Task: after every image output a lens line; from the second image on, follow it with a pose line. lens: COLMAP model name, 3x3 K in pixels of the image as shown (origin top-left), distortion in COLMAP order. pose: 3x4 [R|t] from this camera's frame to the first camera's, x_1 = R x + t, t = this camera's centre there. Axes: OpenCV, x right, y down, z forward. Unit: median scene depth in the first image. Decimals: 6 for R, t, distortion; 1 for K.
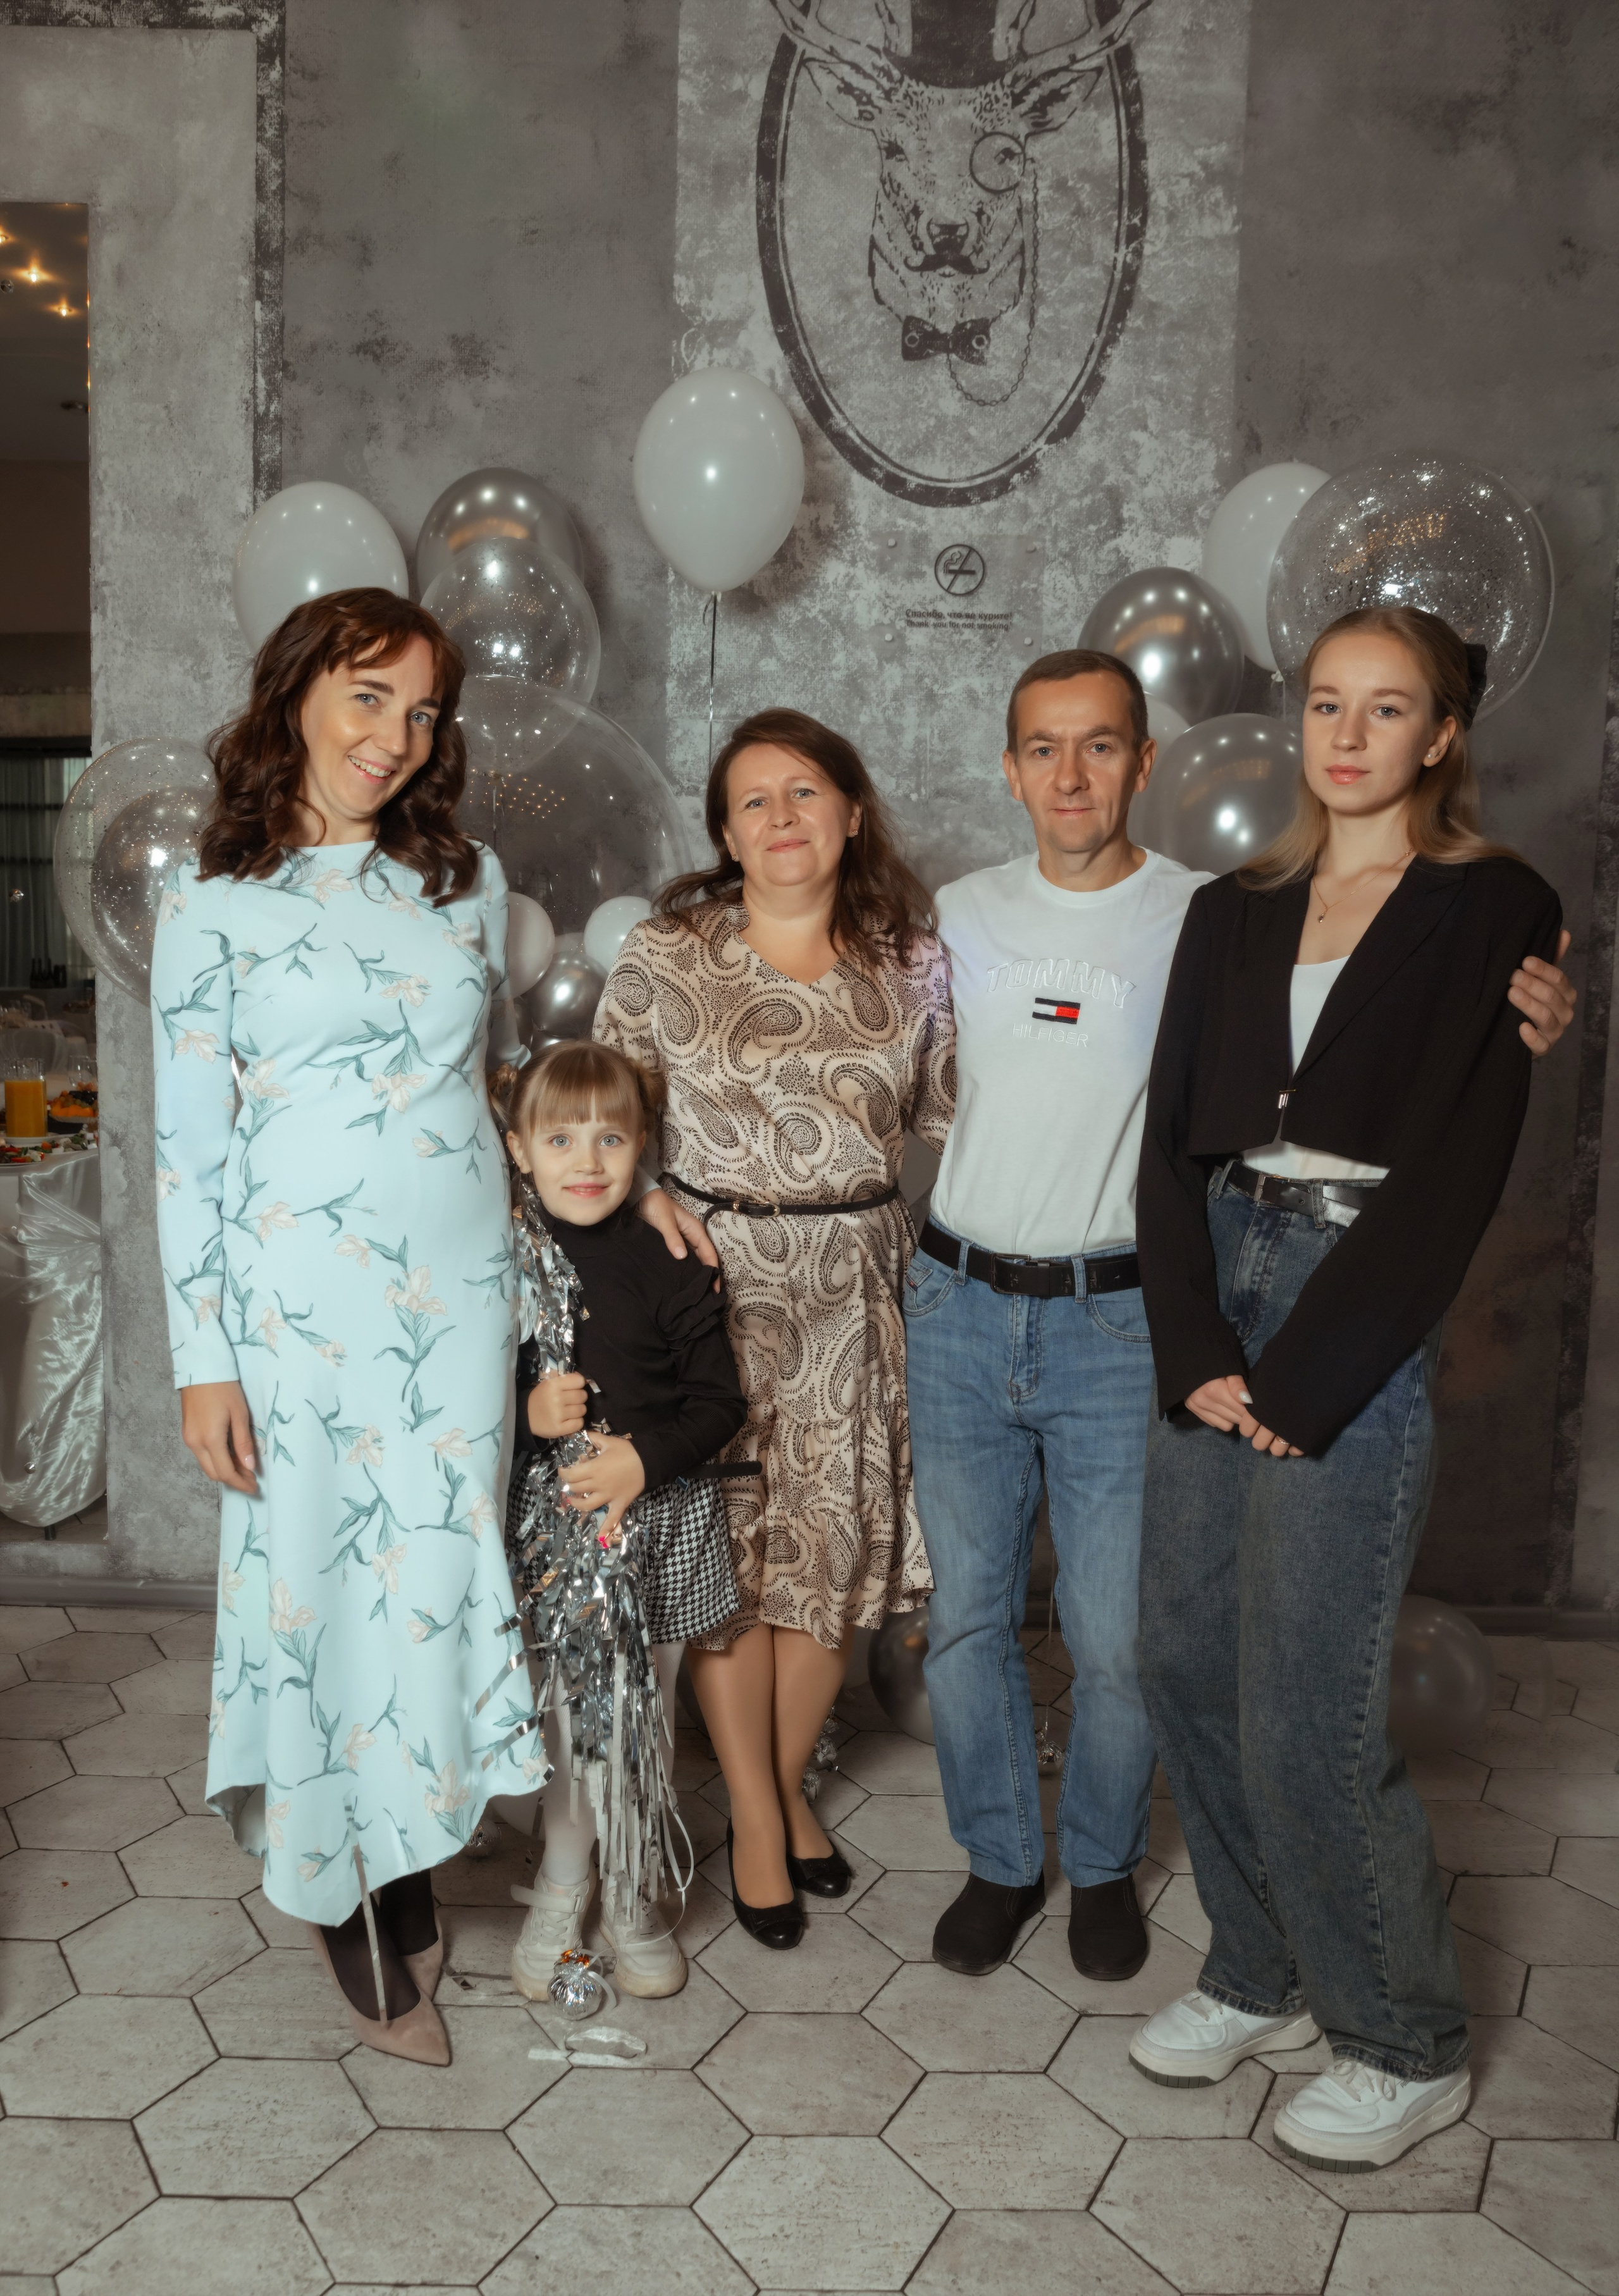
lens RADIAL K [[1837.2, 0, 726.0], [0, 1837.2, 1184.4], [0, 0, 1]] dist [-0.089657, 0.077635]
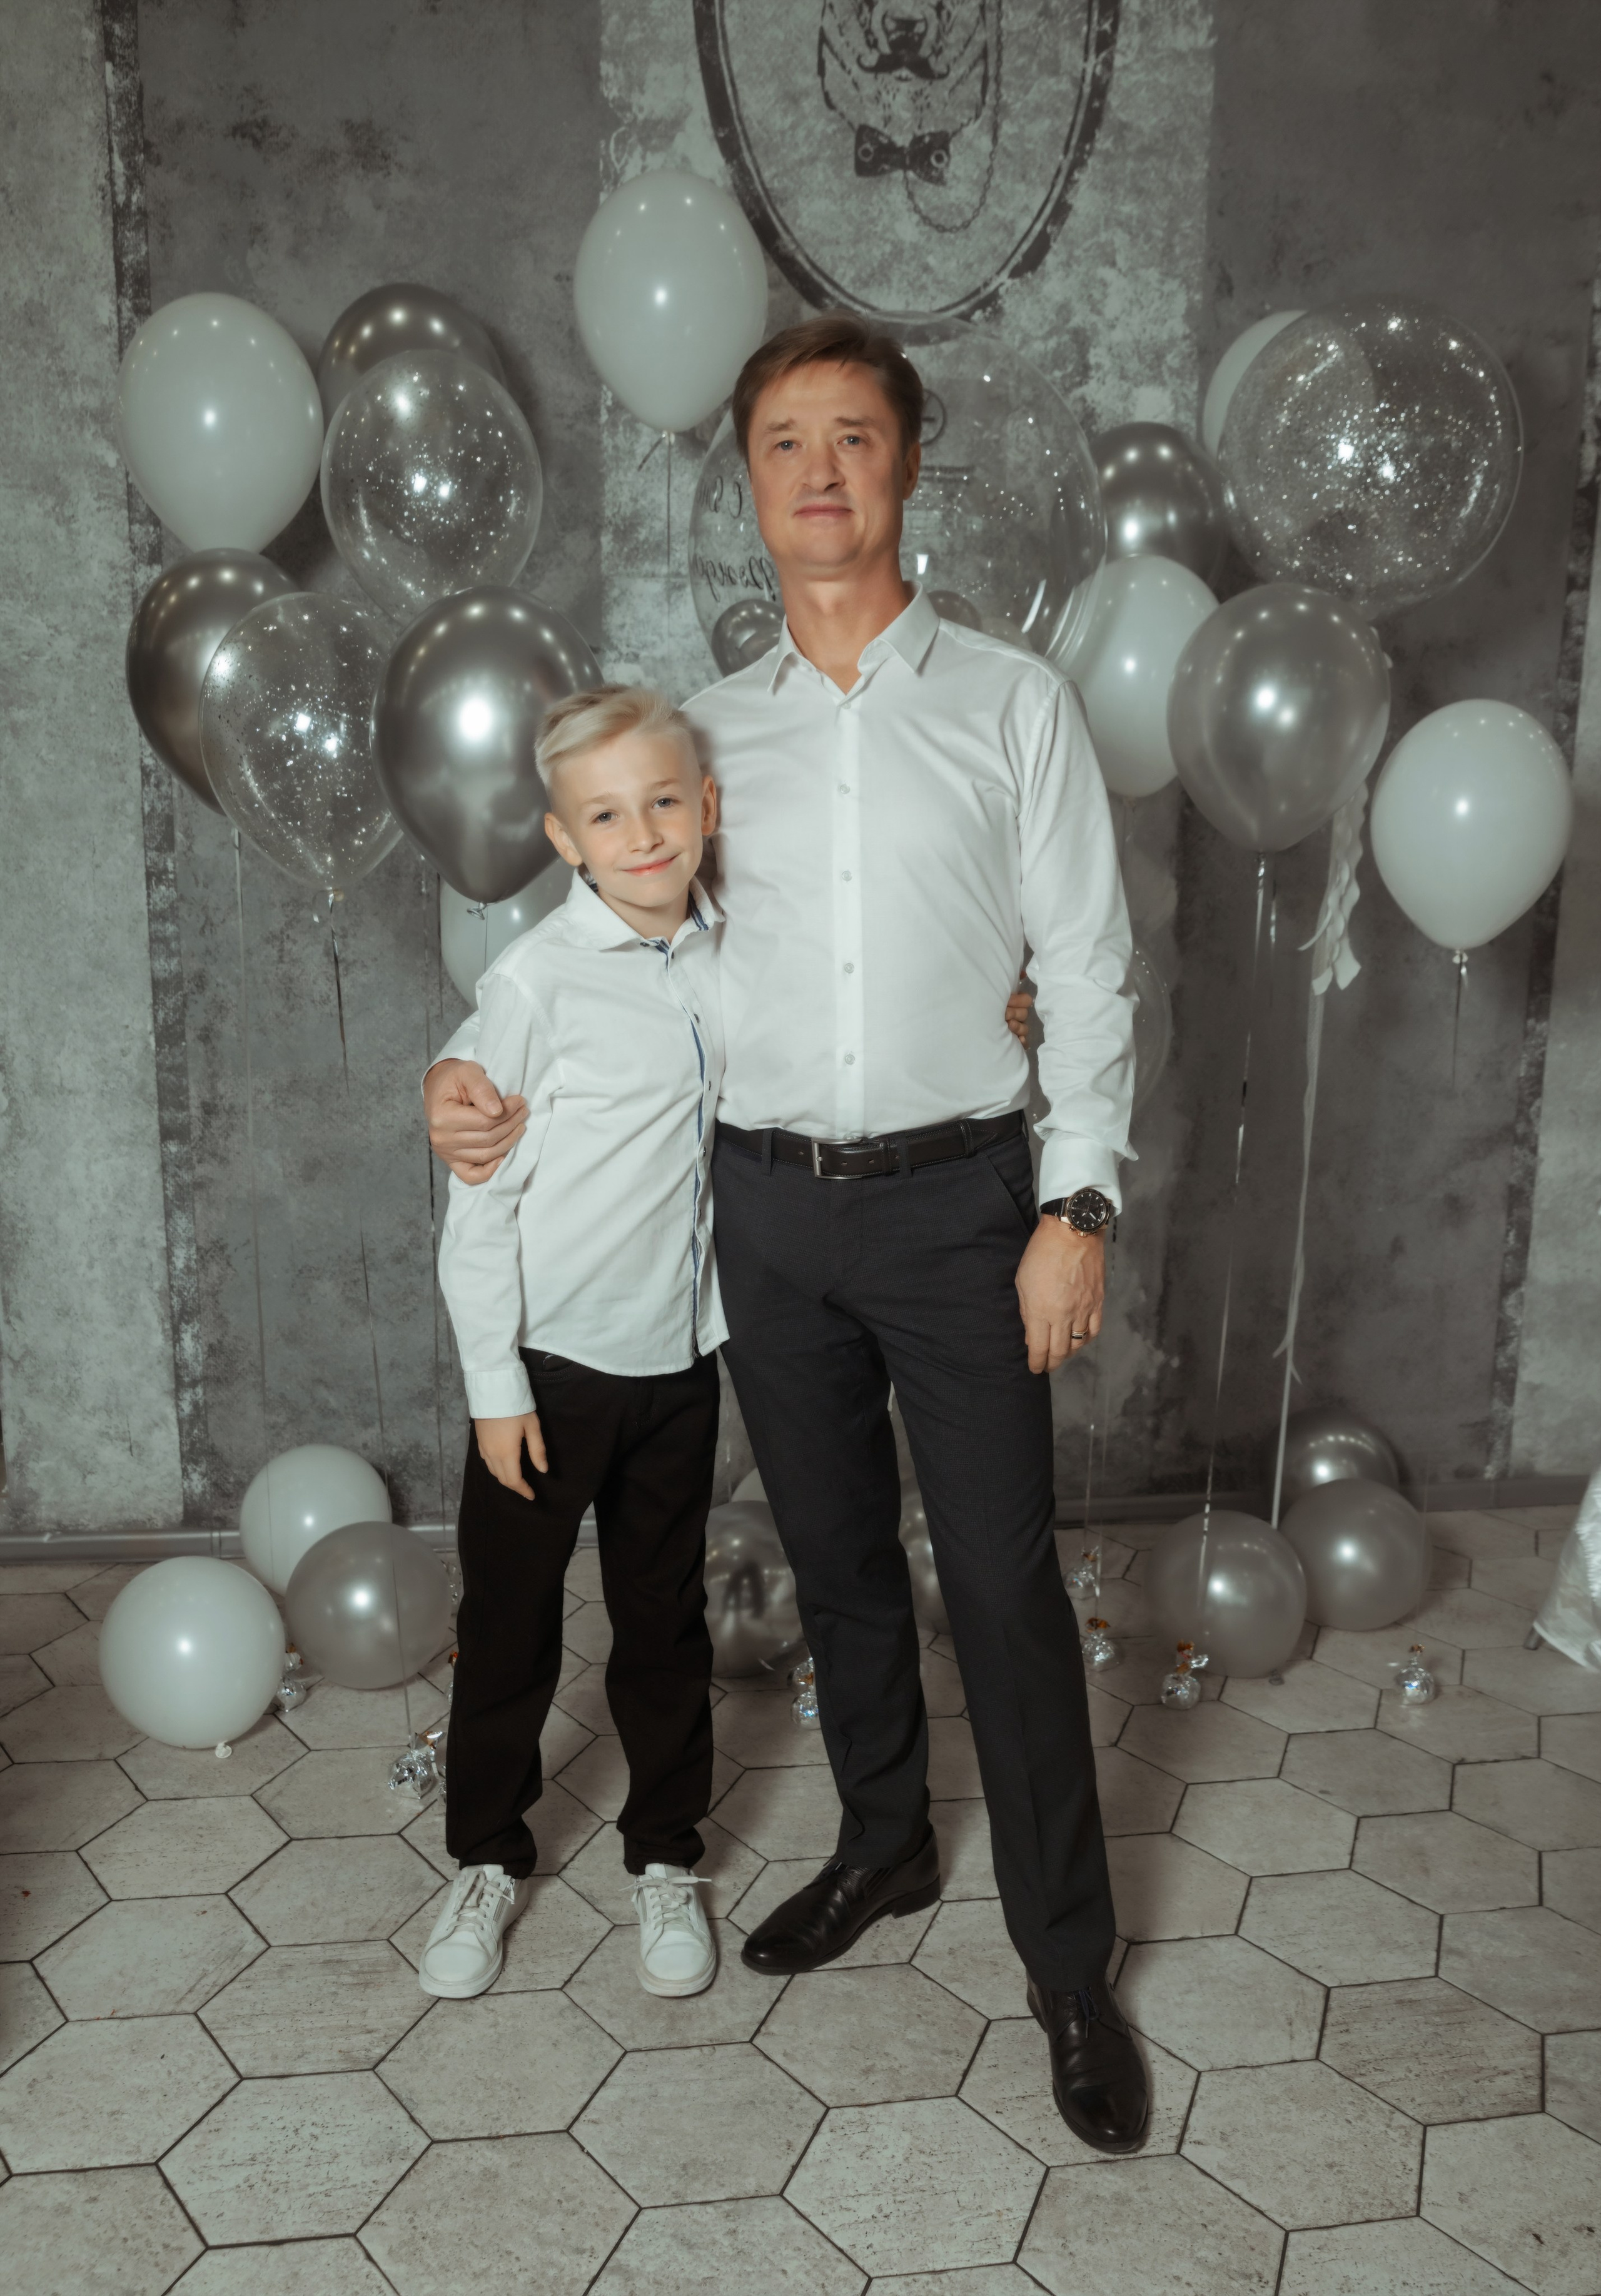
lens RADIAL K [[1846.7, 0, 826.5], [0, 1846.7, 1229.3], [0, 0, 1]] dist [-0.088166, 0.077712]
pose [[0.988372, -0.034500, 0.148092, -0.069484], [0.019196, 0.994439, 0.103549, -0.024128], [-0.150841, -0.099502, 0.983538, 0.056949]]
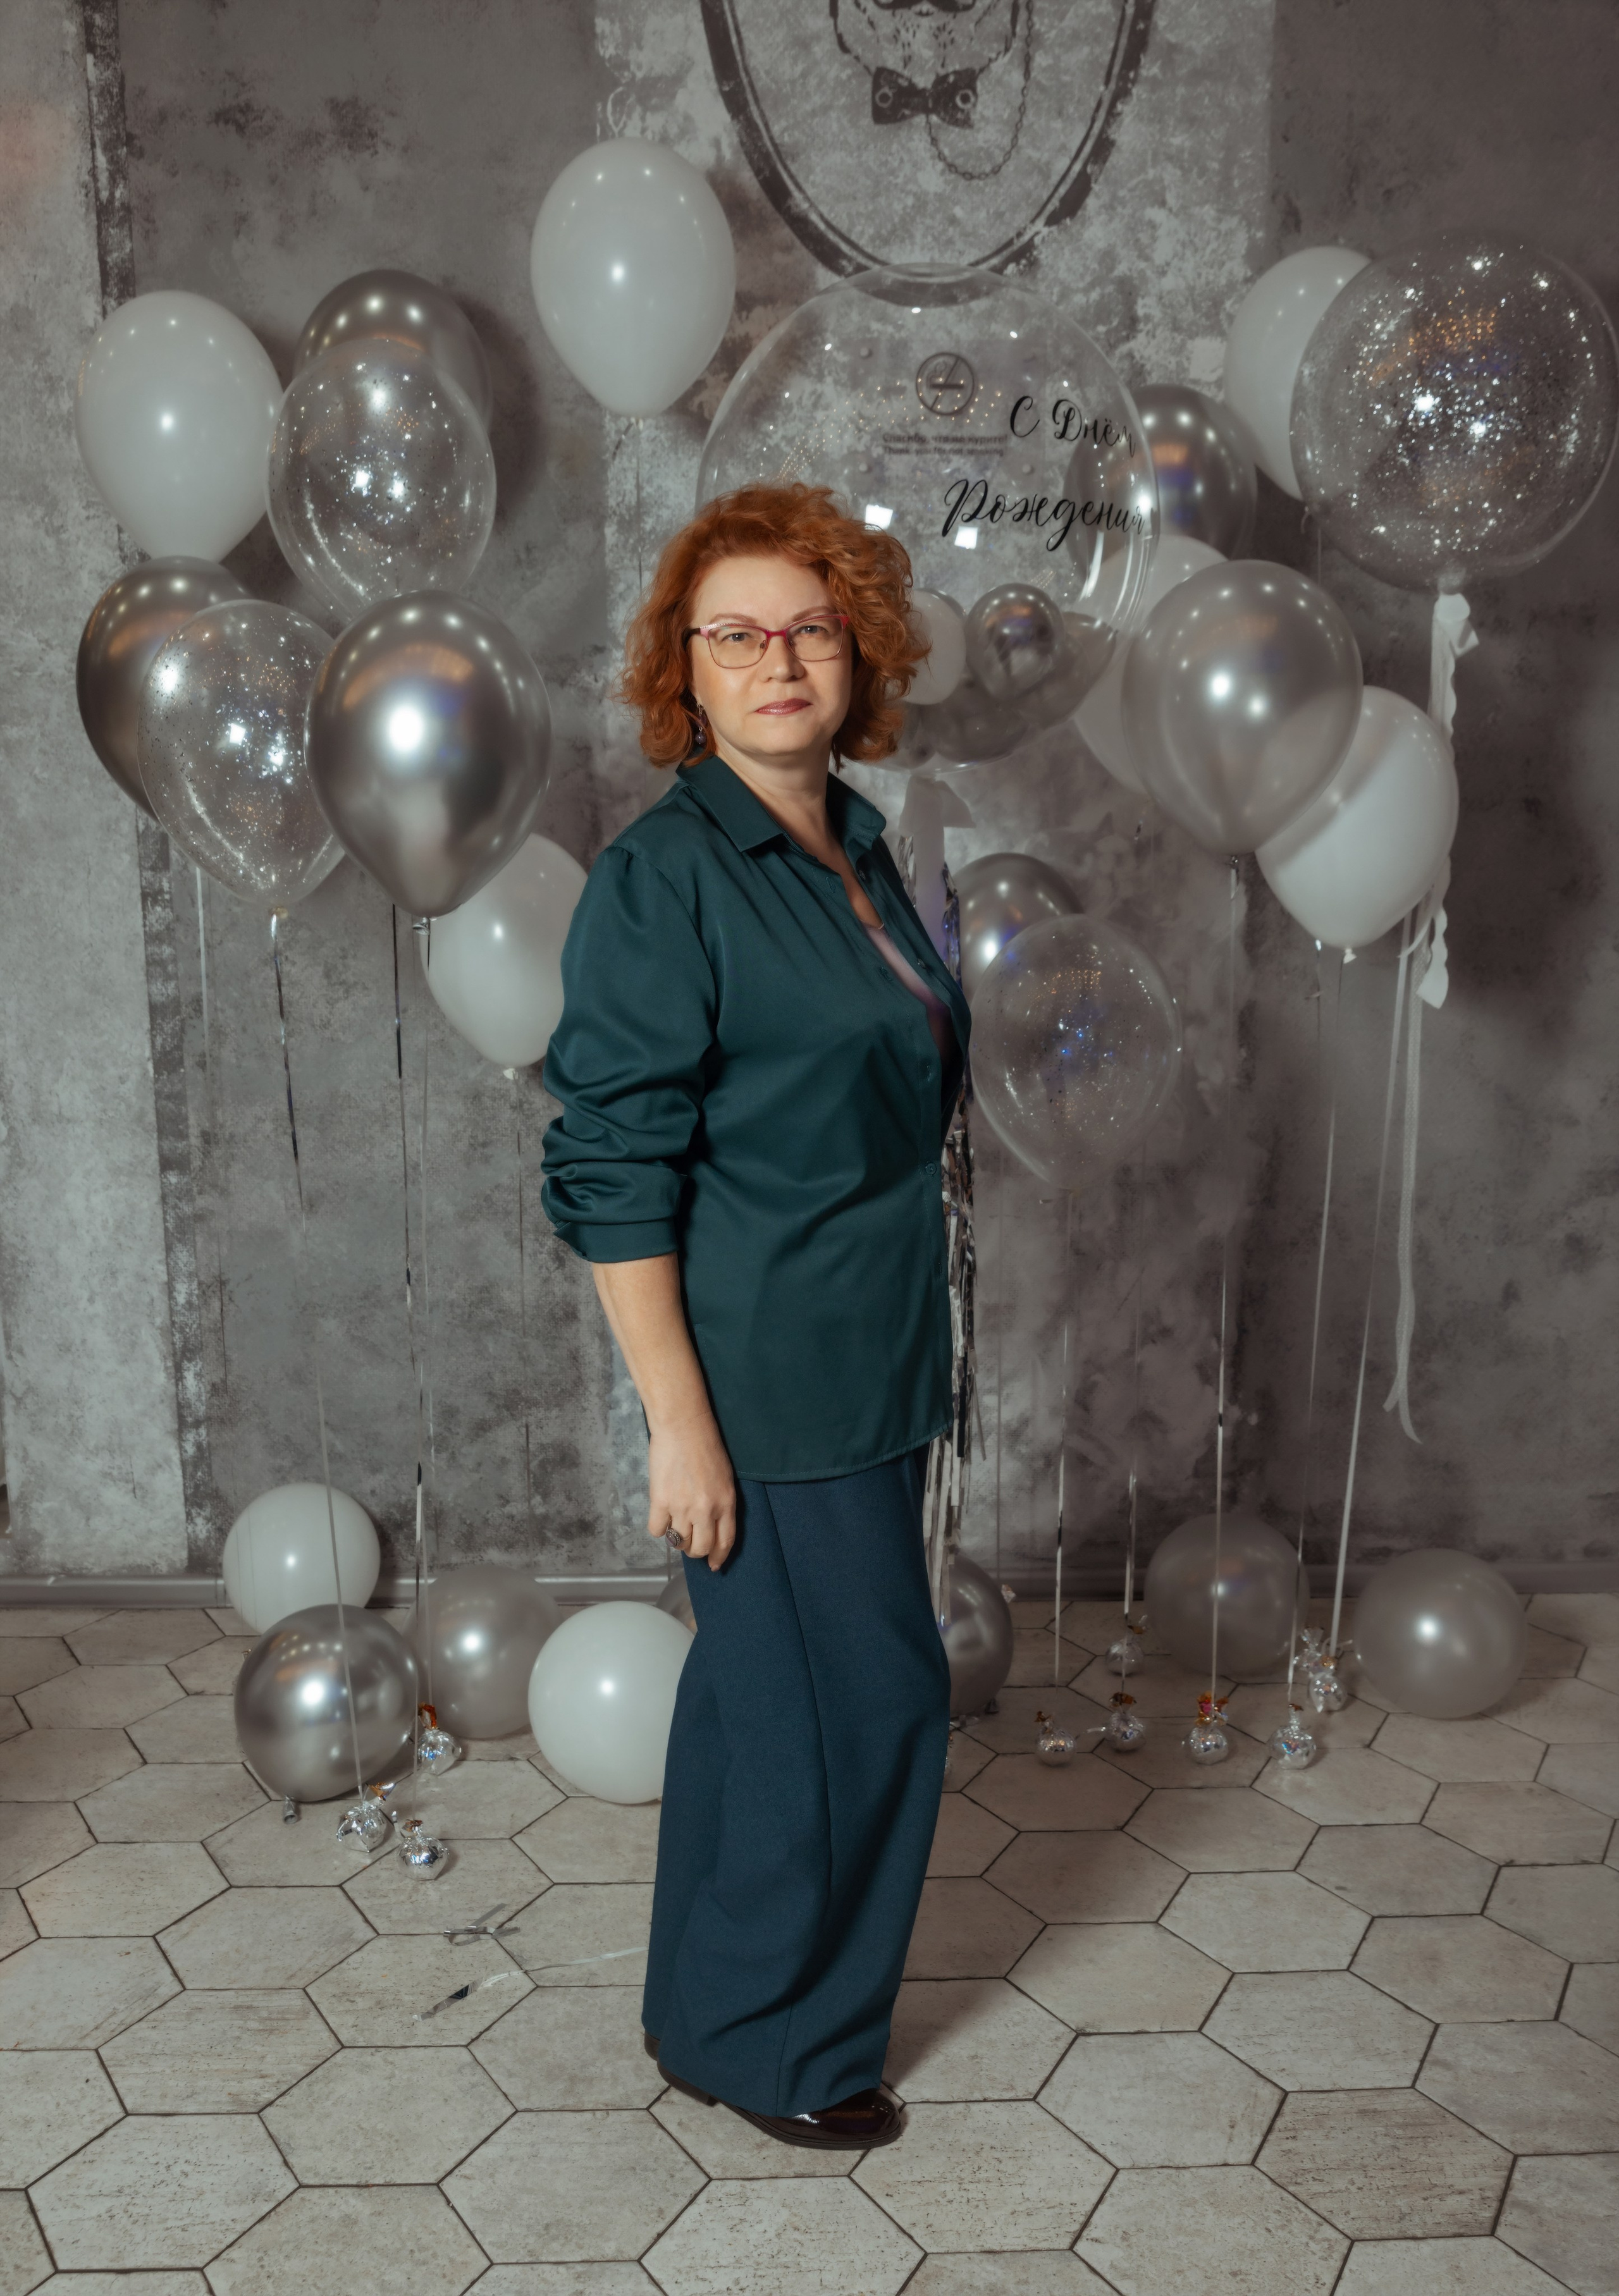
lens RADIAL K [[2068.0, 0, 814.5], [0, 2068.0, 1294.4], [0, 0, 1]] dist [-0.075442, 0.085028]
pose [[0.999352, -0.026943, 0.023879, 0.033423], [0.024316, 0.994257, 0.104217, -0.015972], [-0.026550, -0.103568, 0.994268, 0.007986]]
